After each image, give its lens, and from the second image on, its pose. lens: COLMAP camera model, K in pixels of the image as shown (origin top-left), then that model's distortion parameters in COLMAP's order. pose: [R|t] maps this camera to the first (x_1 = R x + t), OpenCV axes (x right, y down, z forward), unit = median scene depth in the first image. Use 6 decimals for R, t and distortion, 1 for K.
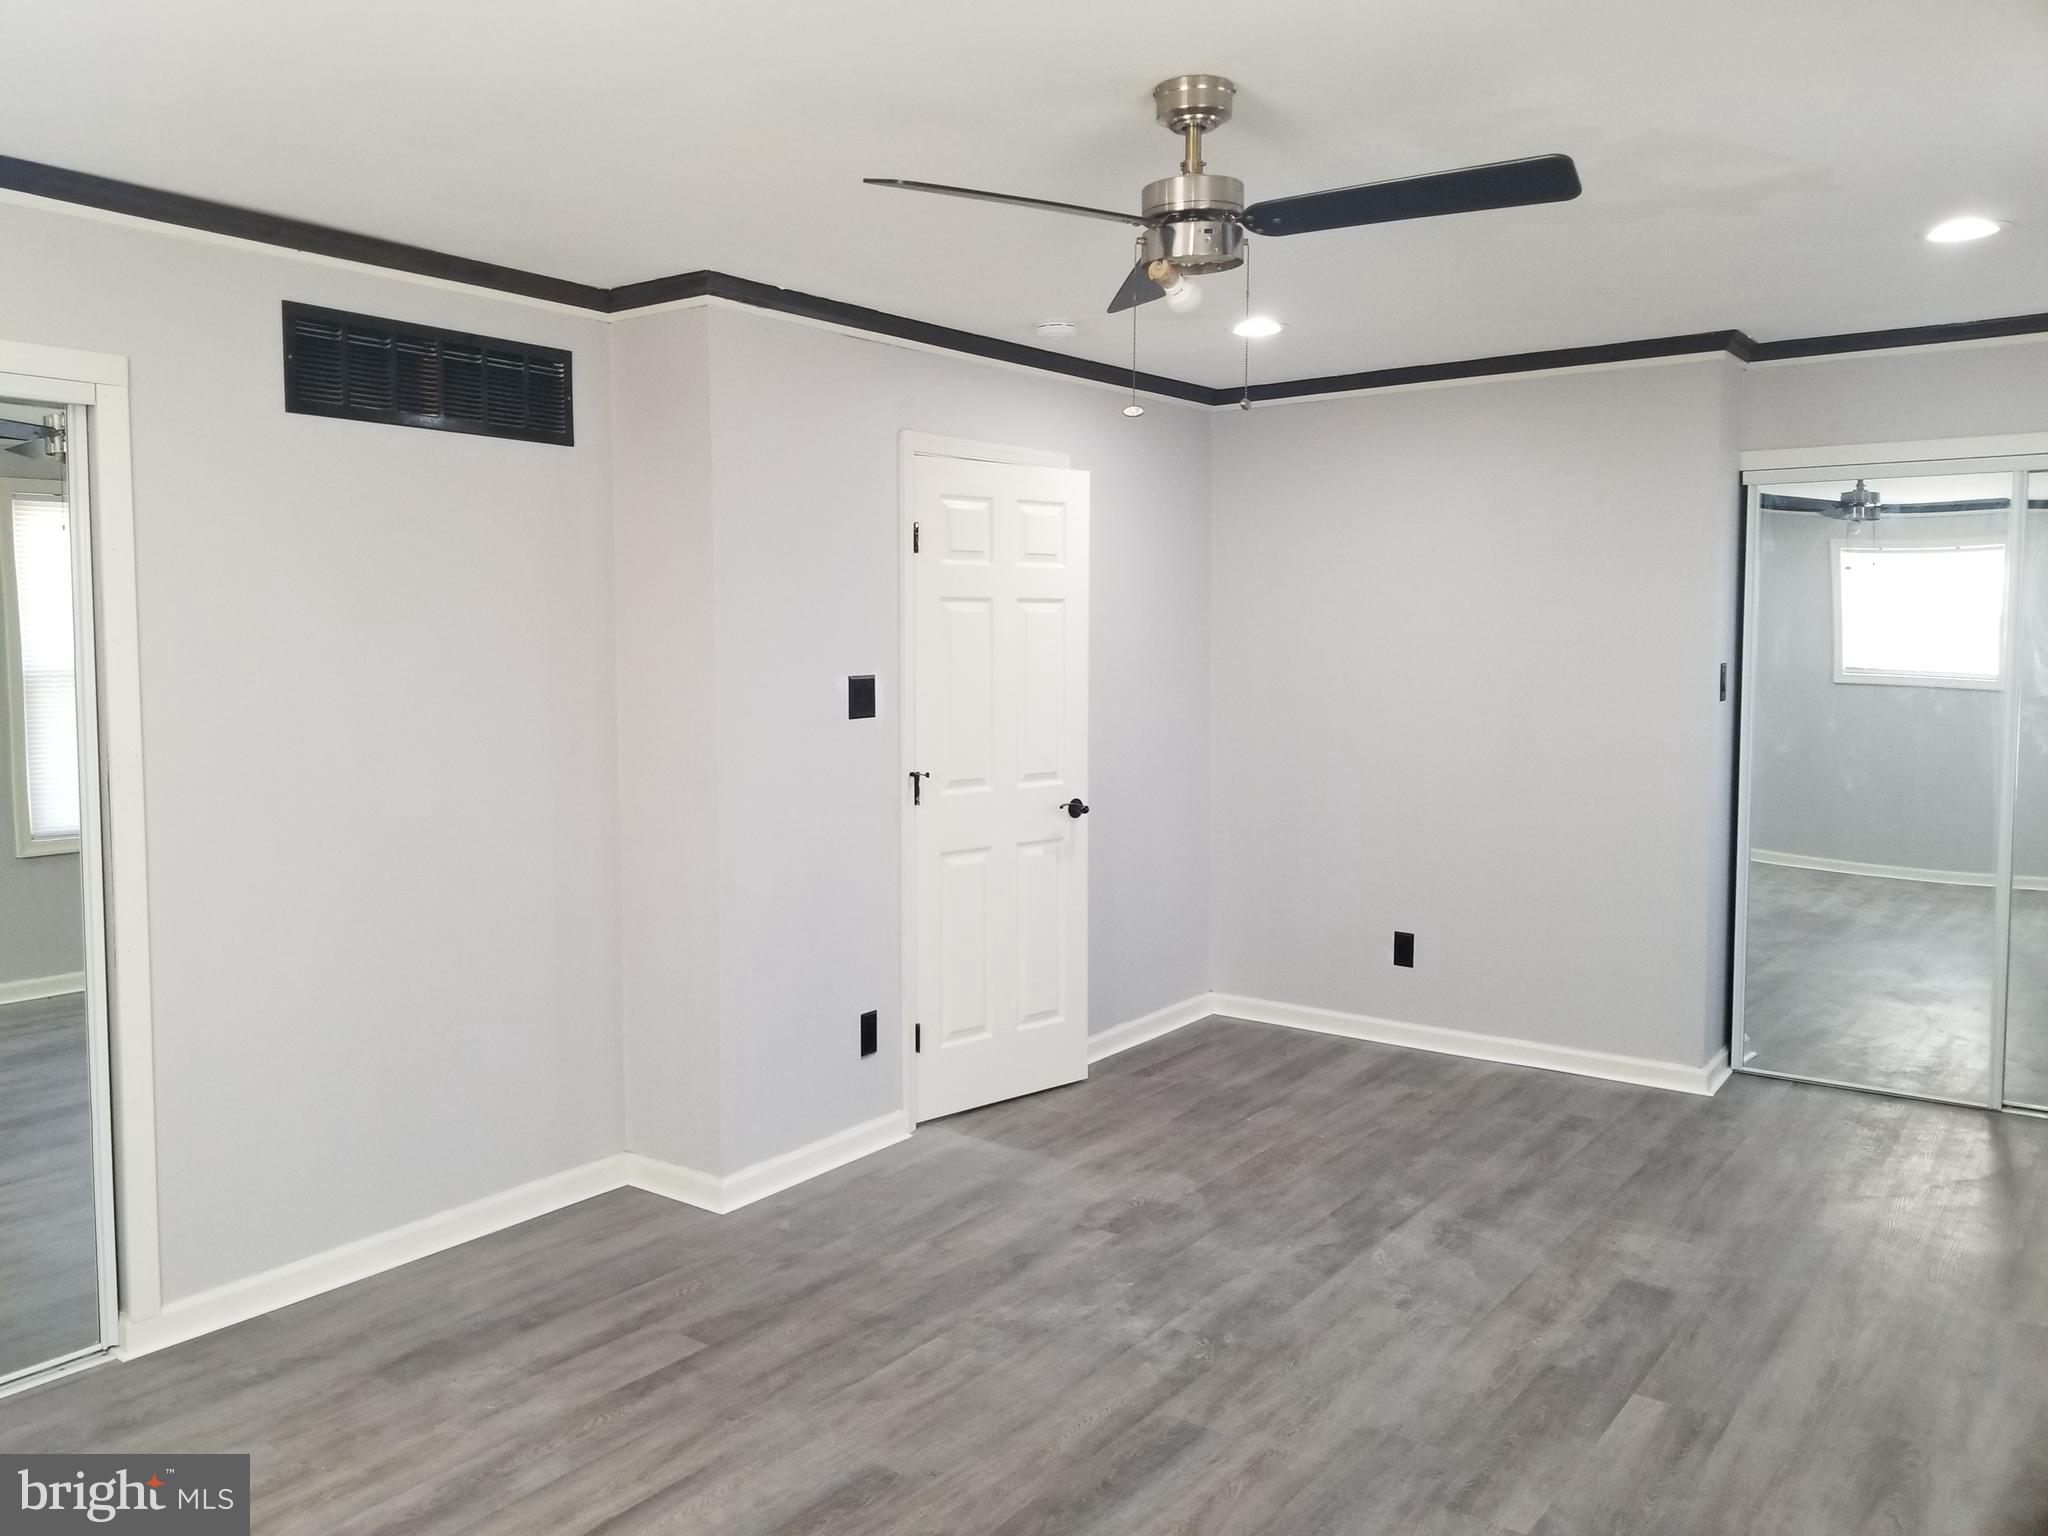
lens RADIAL K [[1592.4, 0, 943.6], [0, 1592.4, 722.6], [0, 0, 1]] dist [0.034491, -0.007967]
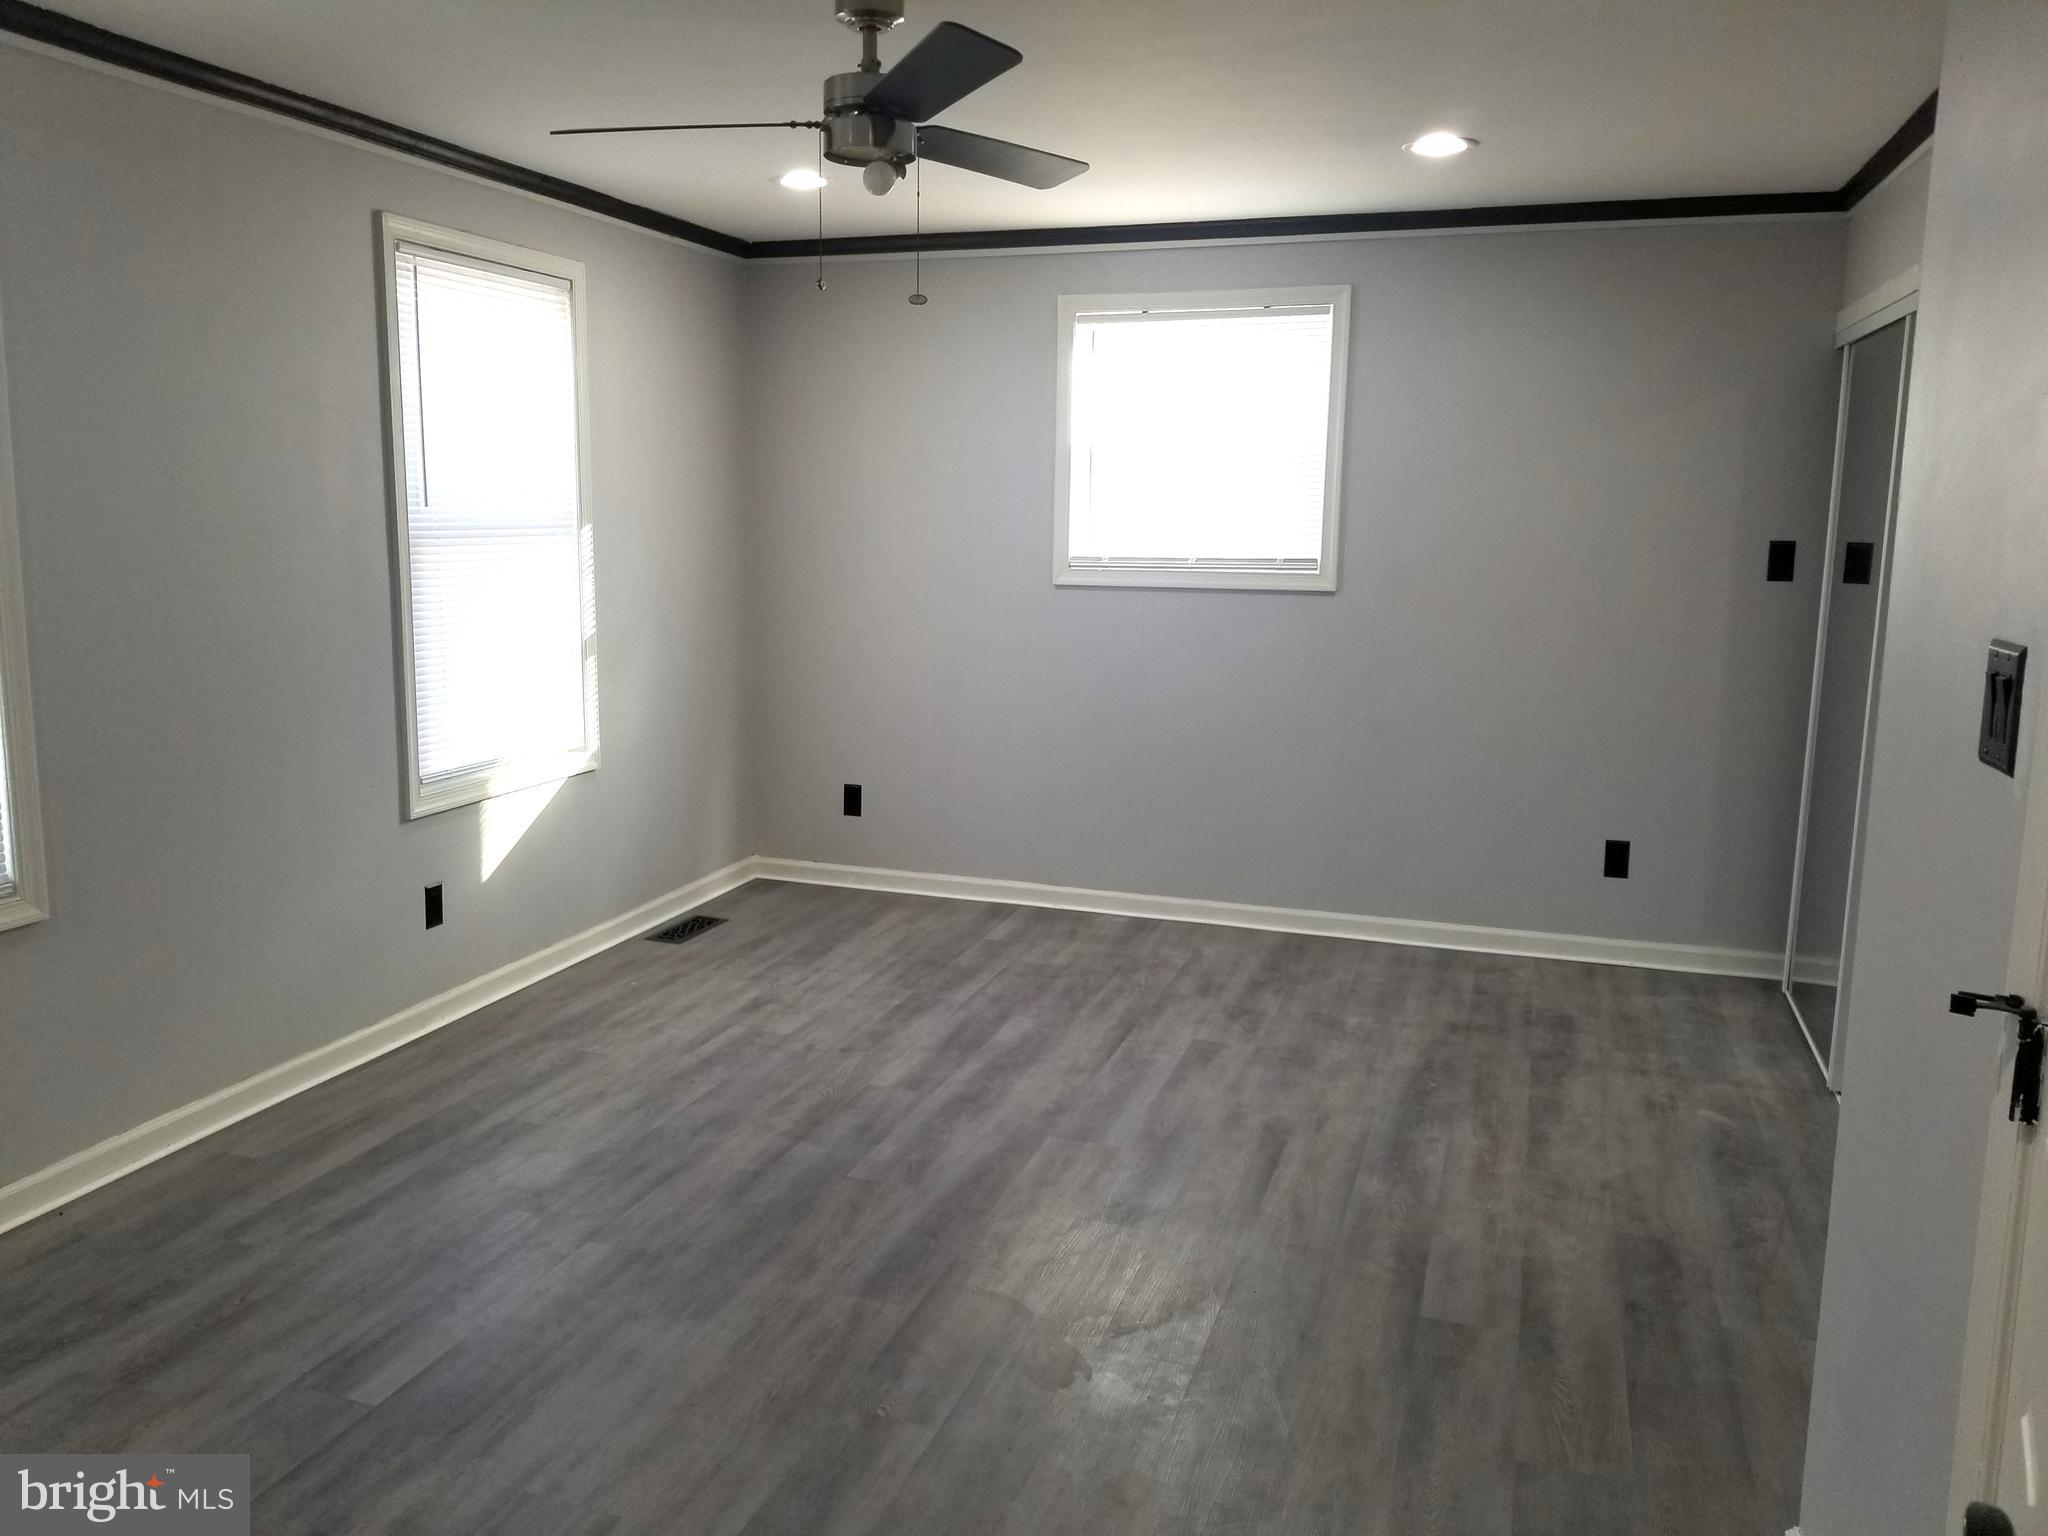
lens RADIAL K [[1609.2, 0, 1024.0], [0, 1609.2, 768.0], [0, 0, 1]] dist [0.120116, -0.197791]
pose [[-0.938014, 0.046051, -0.343526, 0.348236], [-0.033721, 0.974307, 0.222685, -0.100538], [0.344954, 0.220466, -0.912360, 1.636996]]
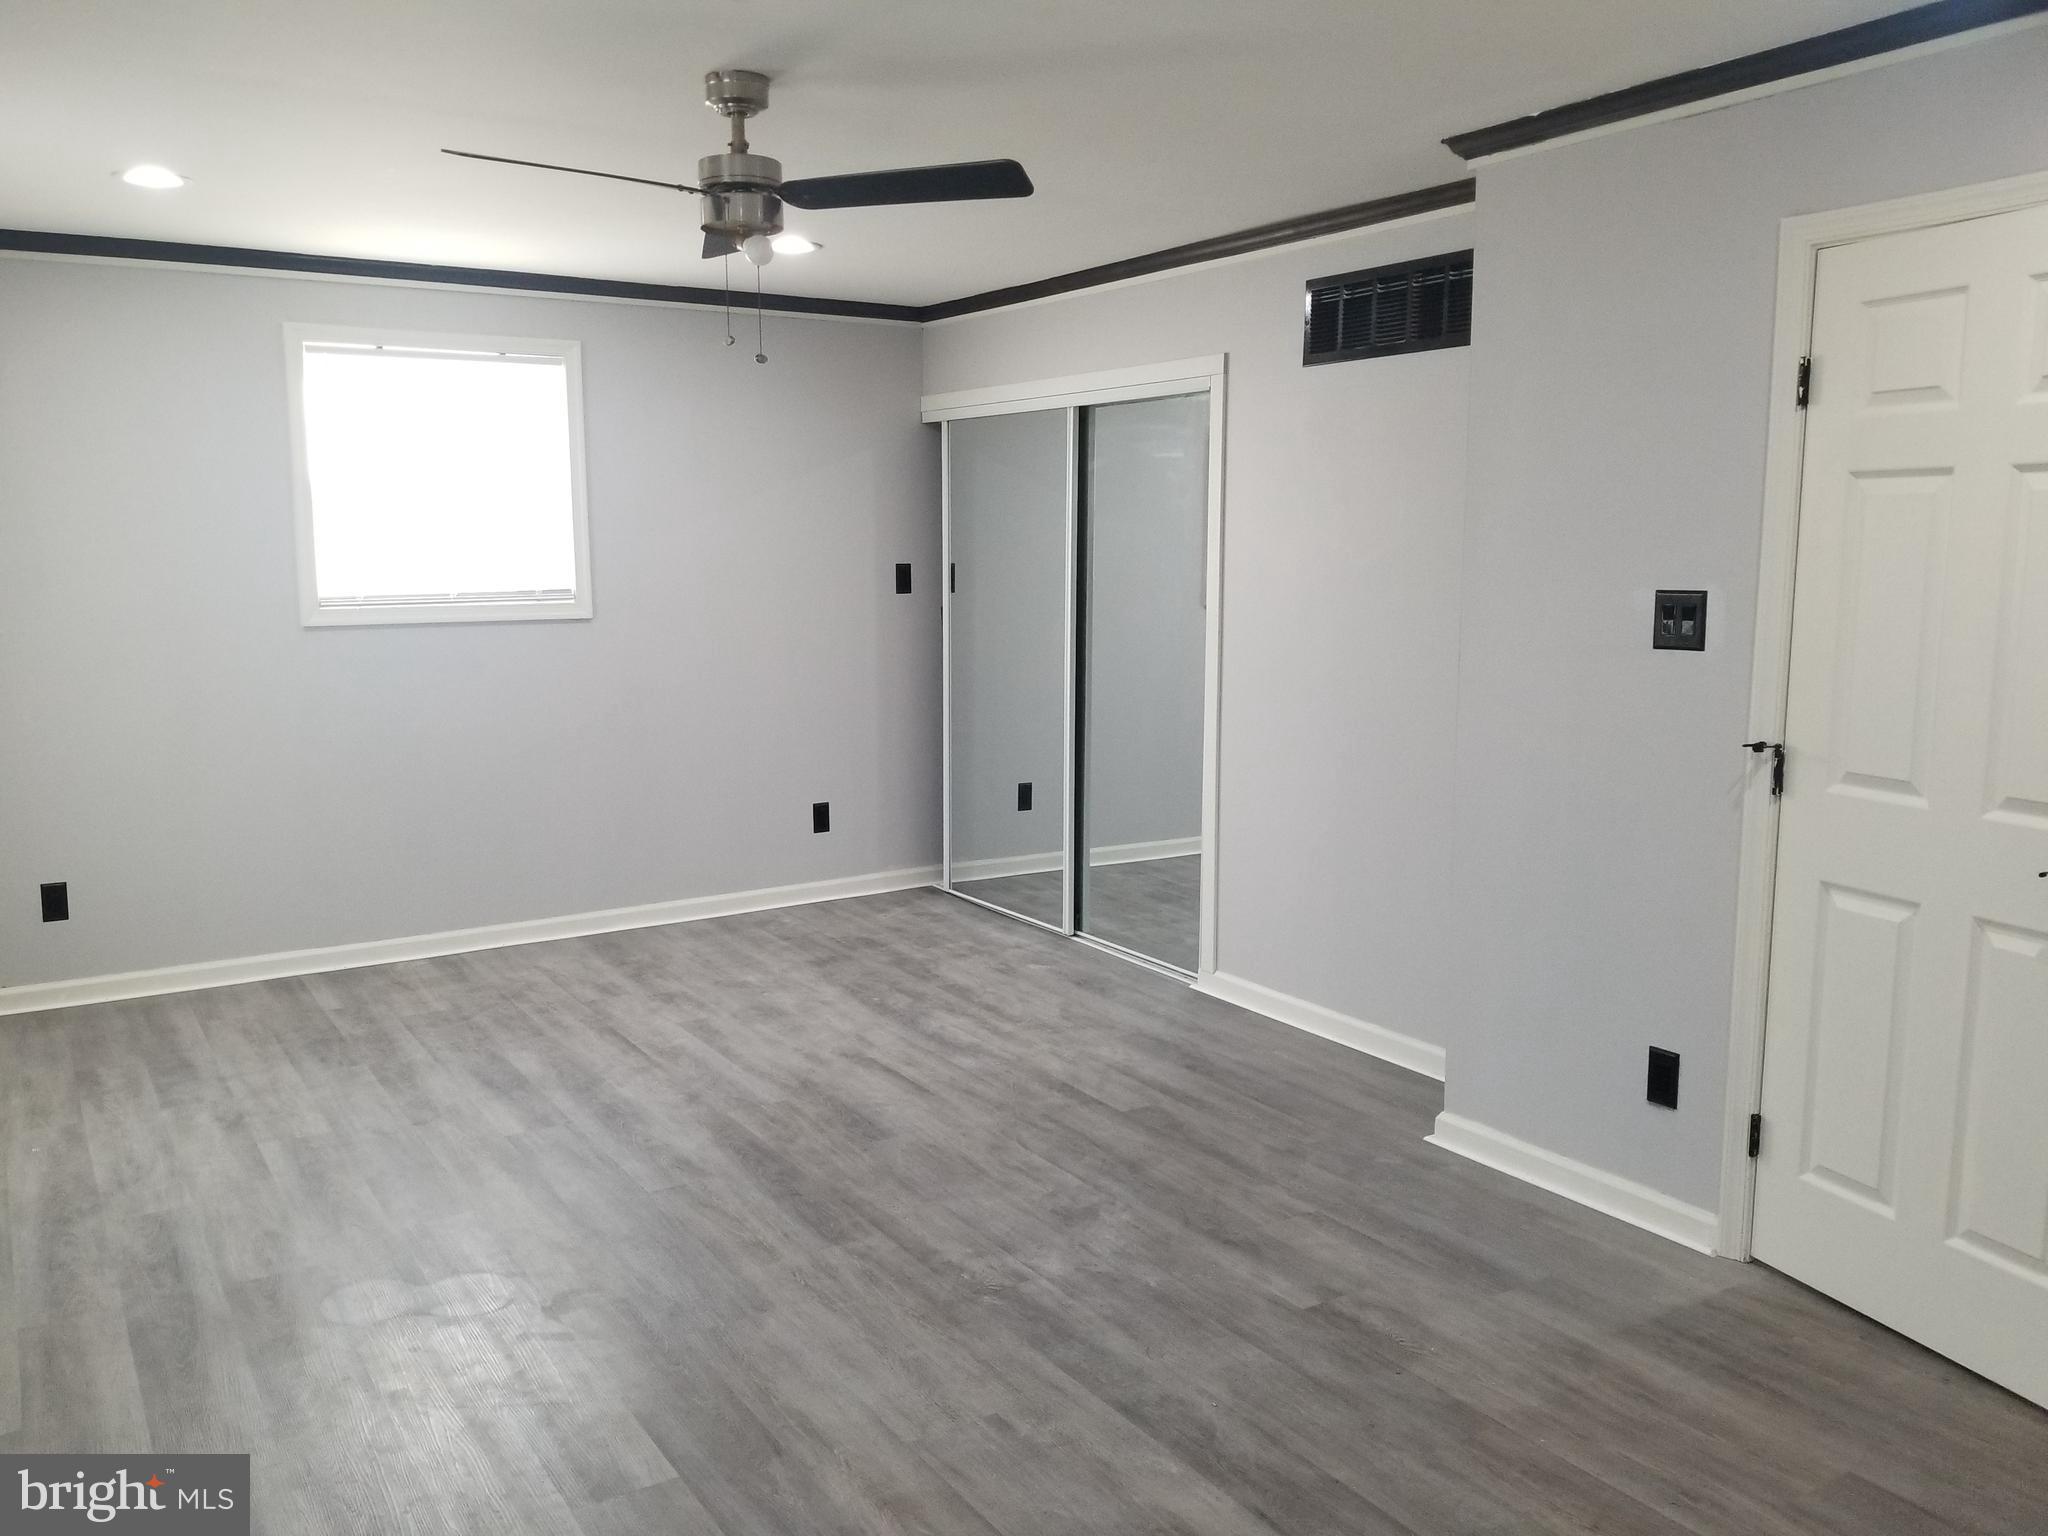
lens RADIAL K [[1572.9, 0, 983.9], [0, 1572.9, 770.7], [0, 0, 1]] dist [0.171423, -0.241080]
pose [[-0.328989, 0.140281, -0.933856, 0.979692], [-0.051481, 0.984770, 0.166066, -0.071709], [0.942929, 0.102709, -0.316757, 1.226112]]
